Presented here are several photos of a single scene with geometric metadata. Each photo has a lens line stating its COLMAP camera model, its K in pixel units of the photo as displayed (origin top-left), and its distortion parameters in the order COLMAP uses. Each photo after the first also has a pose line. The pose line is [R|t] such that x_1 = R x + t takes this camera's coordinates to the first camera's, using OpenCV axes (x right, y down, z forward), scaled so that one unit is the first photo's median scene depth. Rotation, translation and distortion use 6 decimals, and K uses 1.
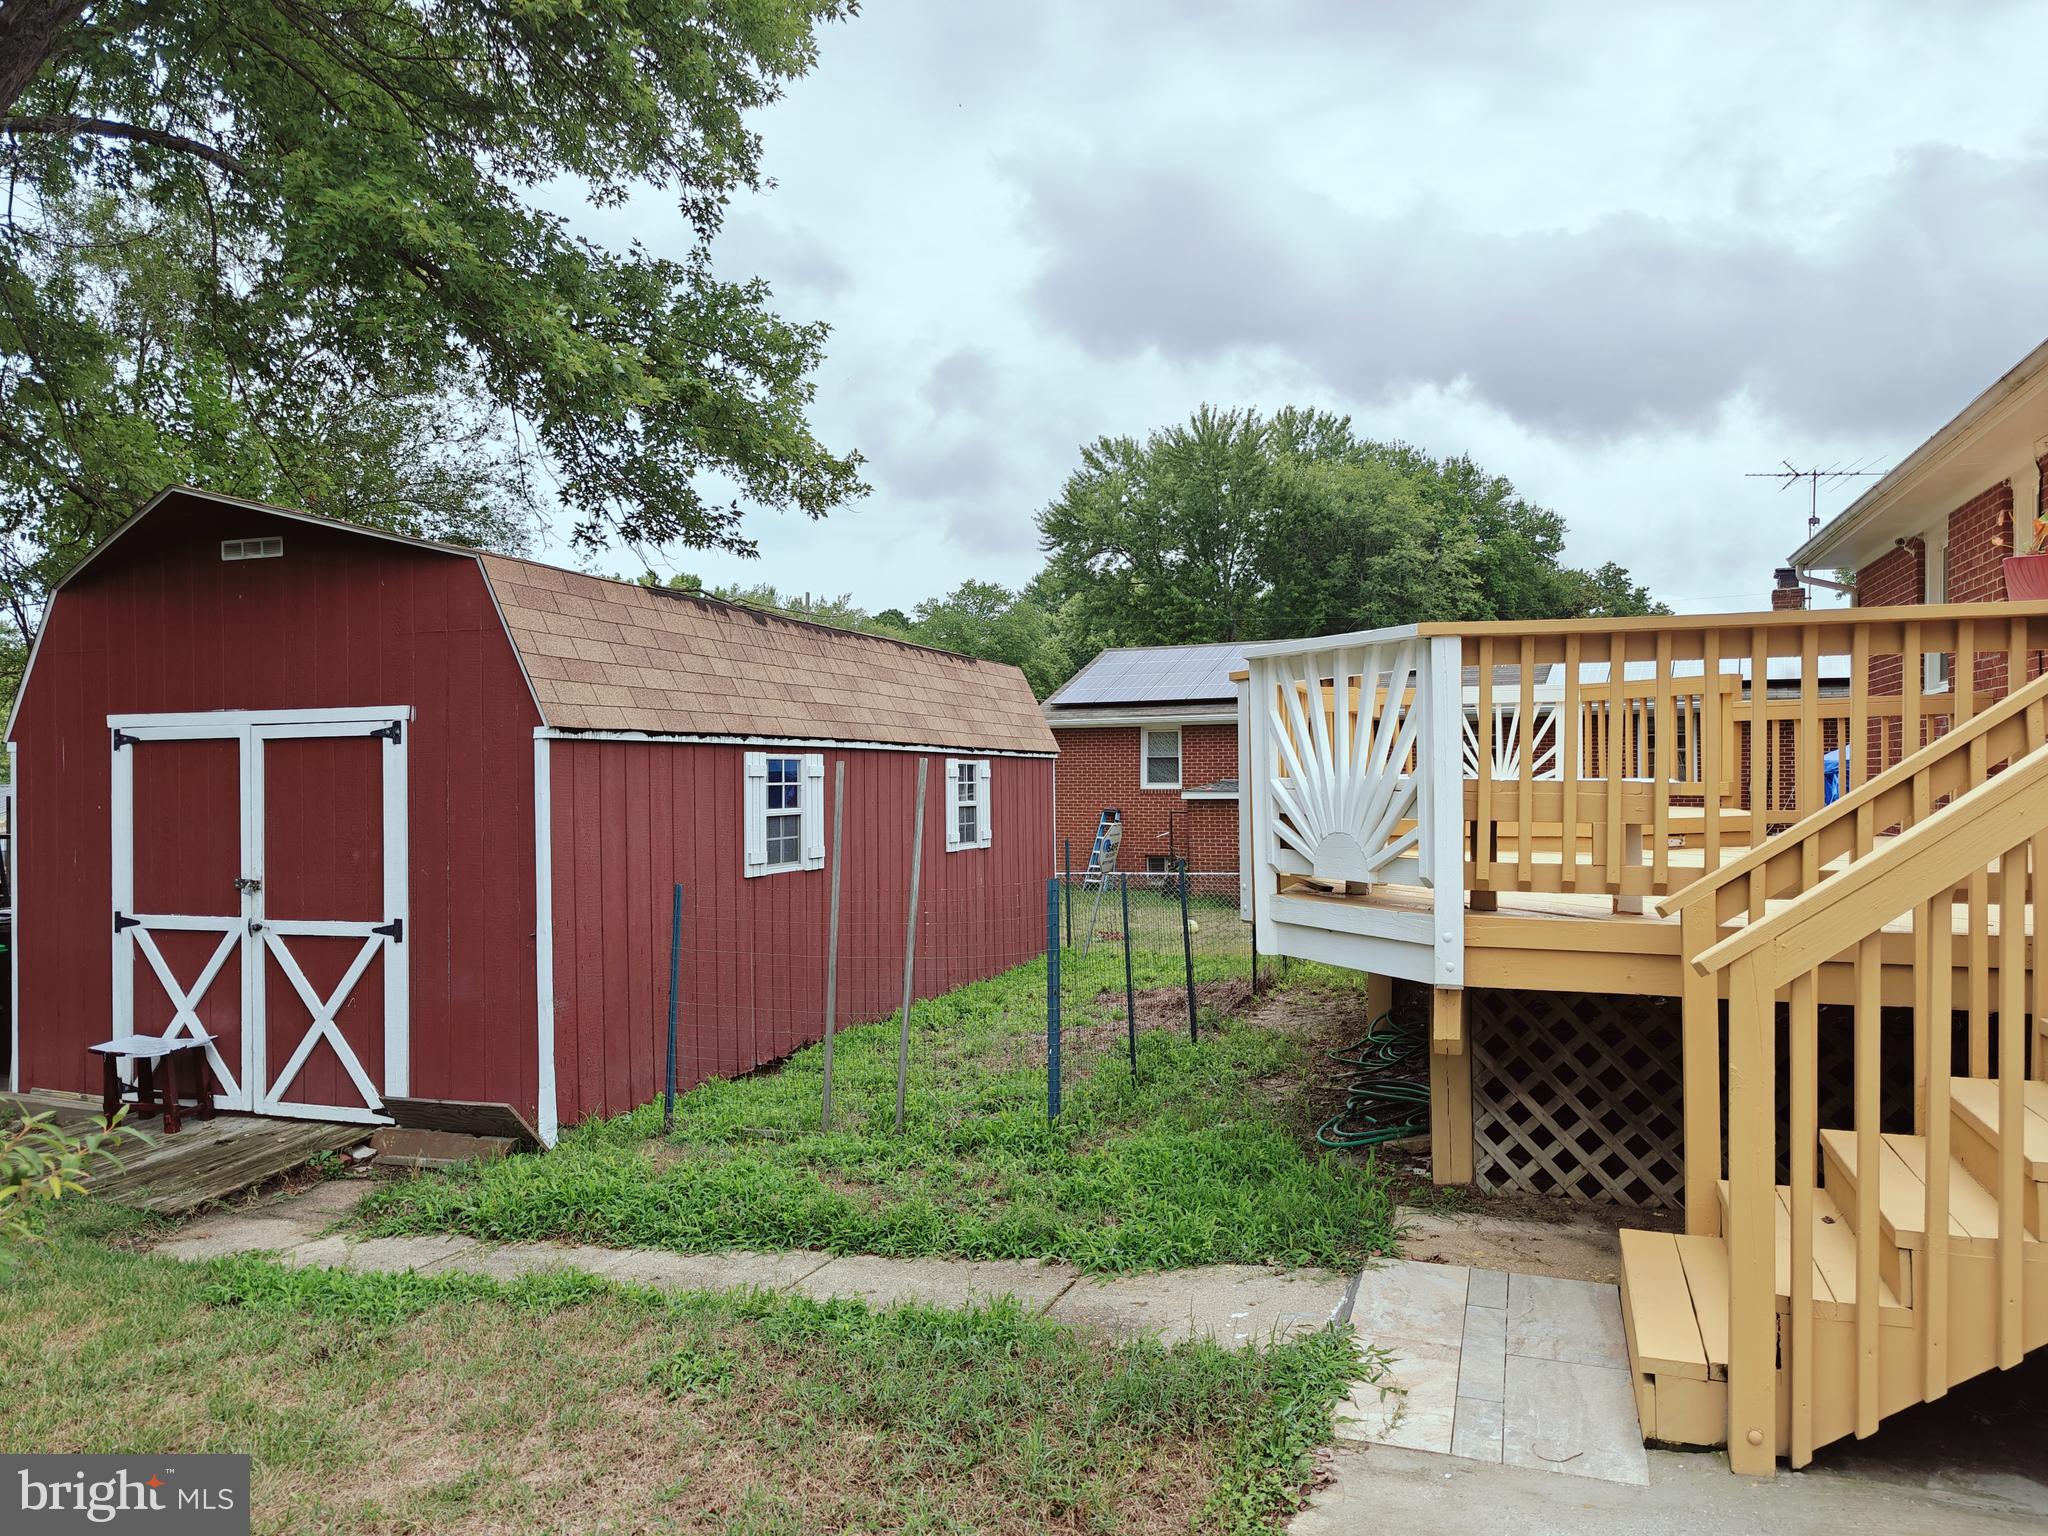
lens RADIAL K [[1416.3, 0, 1022.6], [0, 1416.3, 773.4], [0, 0, 1]] dist [0.001737, 0.001083]
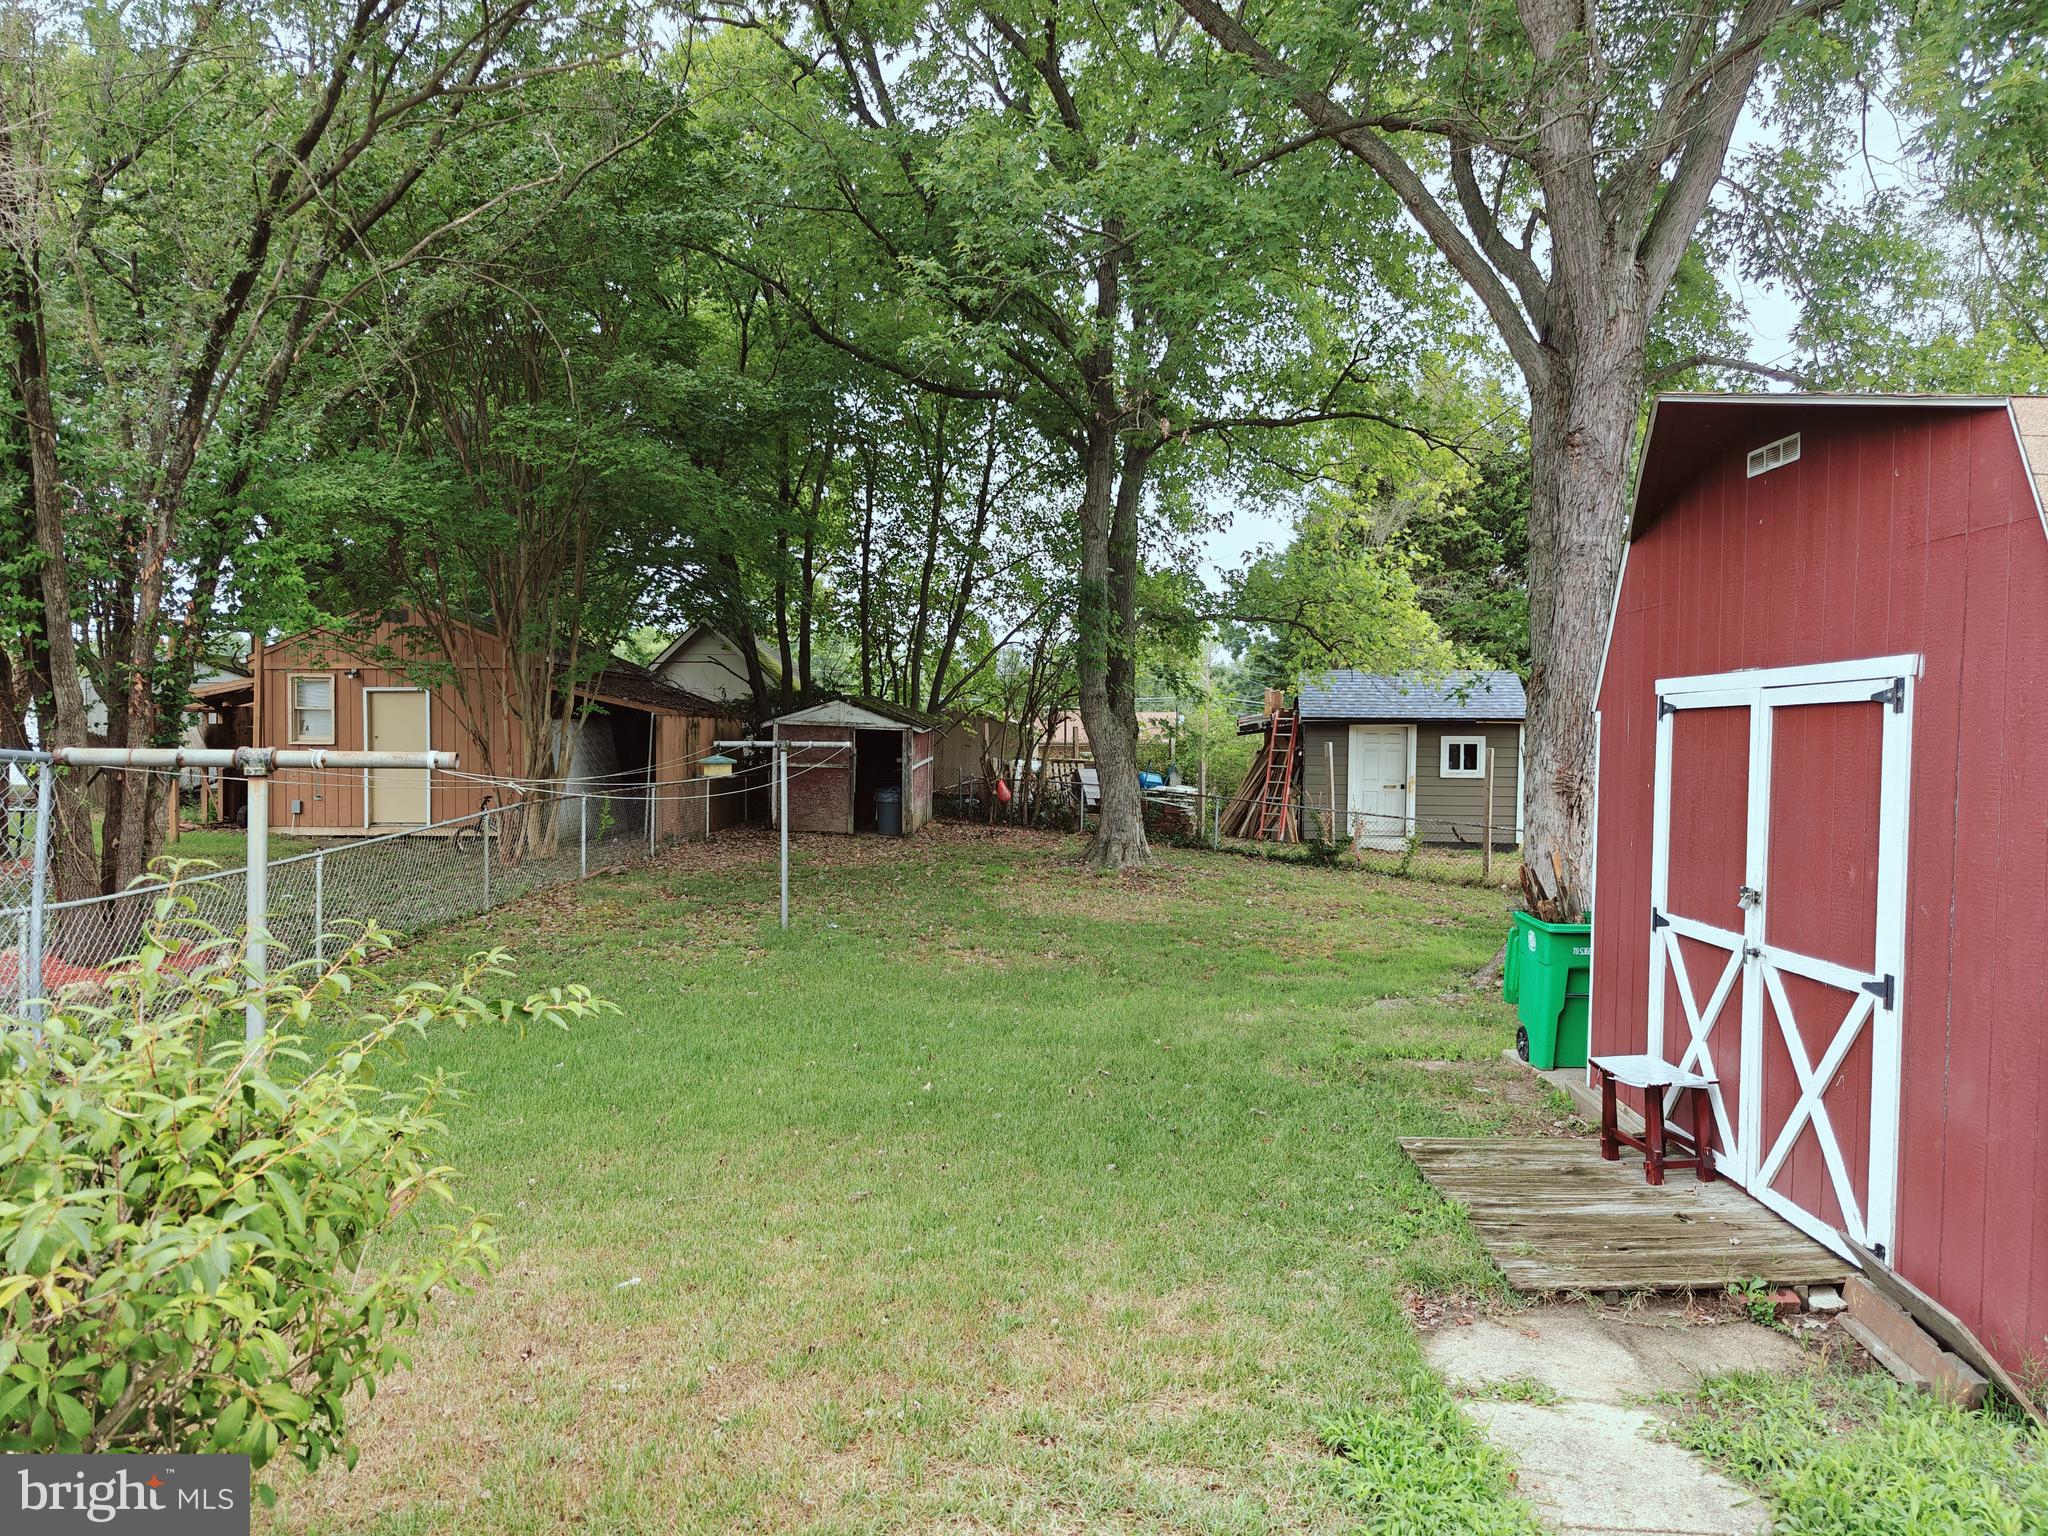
lens RADIAL K [[1416.3, 0, 1021.7], [0, 1416.3, 765.5], [0, 0, 1]] dist [0.001737, 0.001083]
pose [[0.301805, 0.034038, -0.952762, 0.067522], [-0.016492, 0.999399, 0.030480, -0.009212], [0.953227, 0.006514, 0.302185, 0.397433]]
